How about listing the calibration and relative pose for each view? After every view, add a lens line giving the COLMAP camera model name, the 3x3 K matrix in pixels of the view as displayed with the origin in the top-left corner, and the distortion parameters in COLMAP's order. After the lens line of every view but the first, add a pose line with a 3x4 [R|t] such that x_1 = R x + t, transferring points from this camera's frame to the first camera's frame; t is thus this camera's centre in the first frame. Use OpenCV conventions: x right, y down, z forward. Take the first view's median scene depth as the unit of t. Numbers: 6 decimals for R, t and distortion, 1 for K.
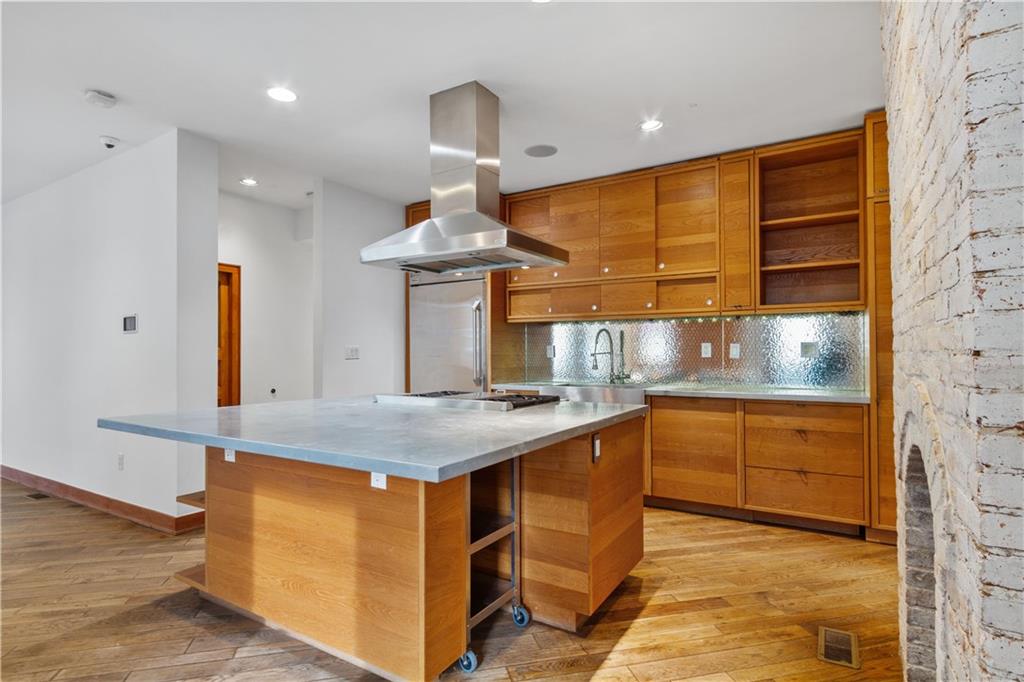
lens RADIAL K [[521.7, 0, 509.0], [0, 521.7, 345.2], [0, 0, 1]] dist [-0.002302, -0.000431]
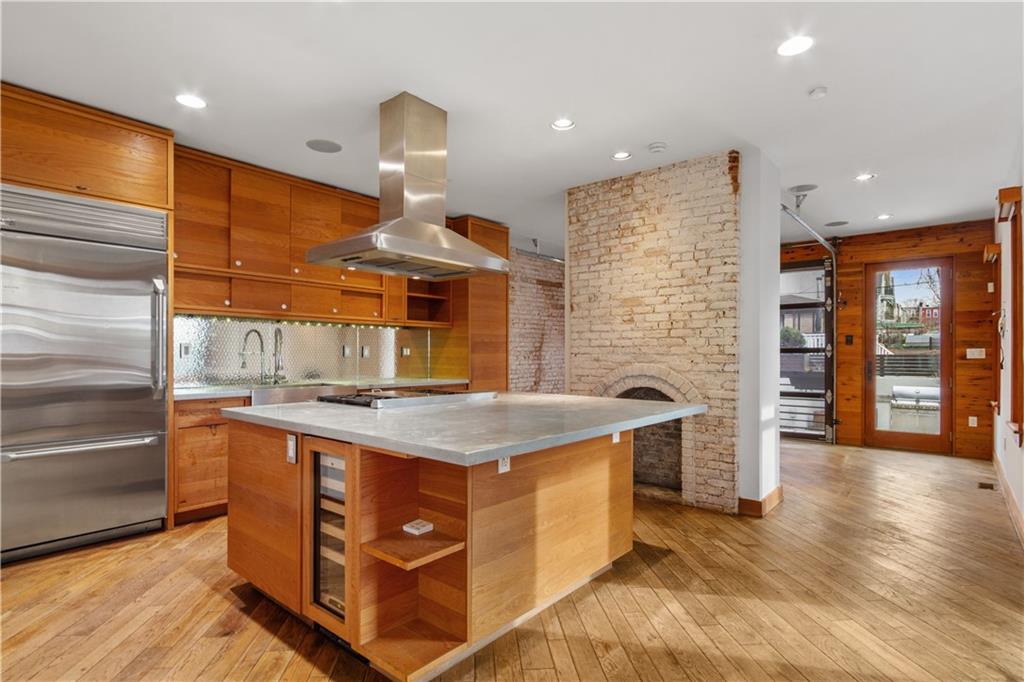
lens RADIAL K [[521.7, 0, 509.2], [0, 521.7, 347.9], [0, 0, 1]] dist [-0.002302, -0.000431]
pose [[0.145458, 0.010384, 0.989310, -0.743125], [-0.015748, 0.999843, -0.008179, 0.006489], [-0.989239, -0.014390, 0.145599, 0.443830]]
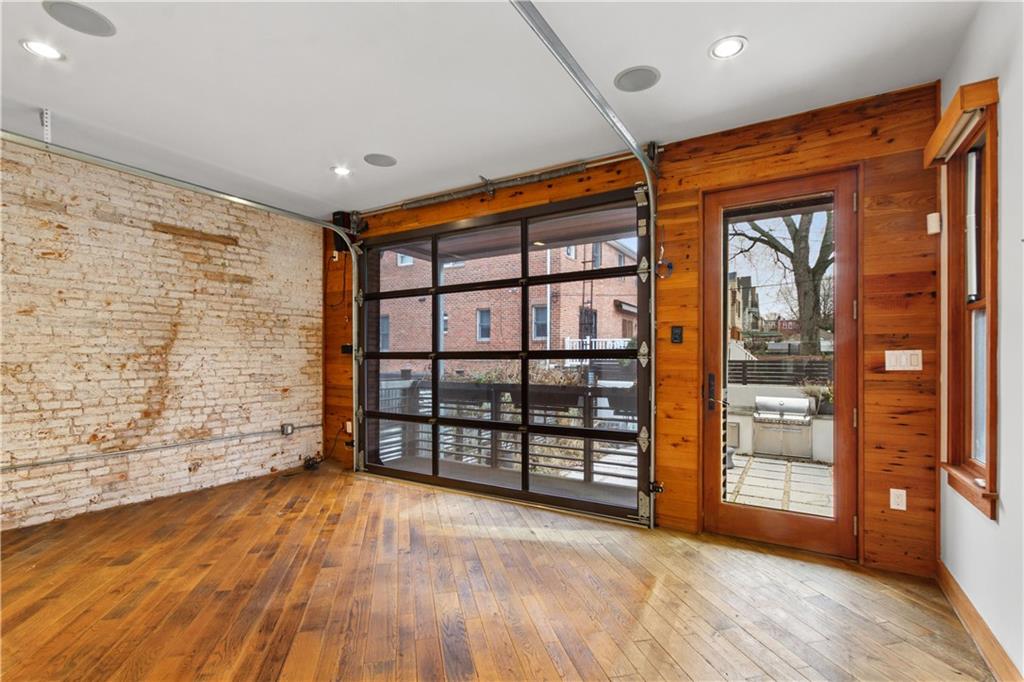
lens RADIAL K [[475.0, 0, 510.8], [0, 475.0, 349.0], [0, 0, 1]] dist [0.003603, -0.000260]
pose [[-0.009460, 0.019705, 0.999761, -0.440643], [-0.017428, 0.999651, -0.019867, 0.003440], [-0.999803, -0.017612, -0.009113, 0.279079]]
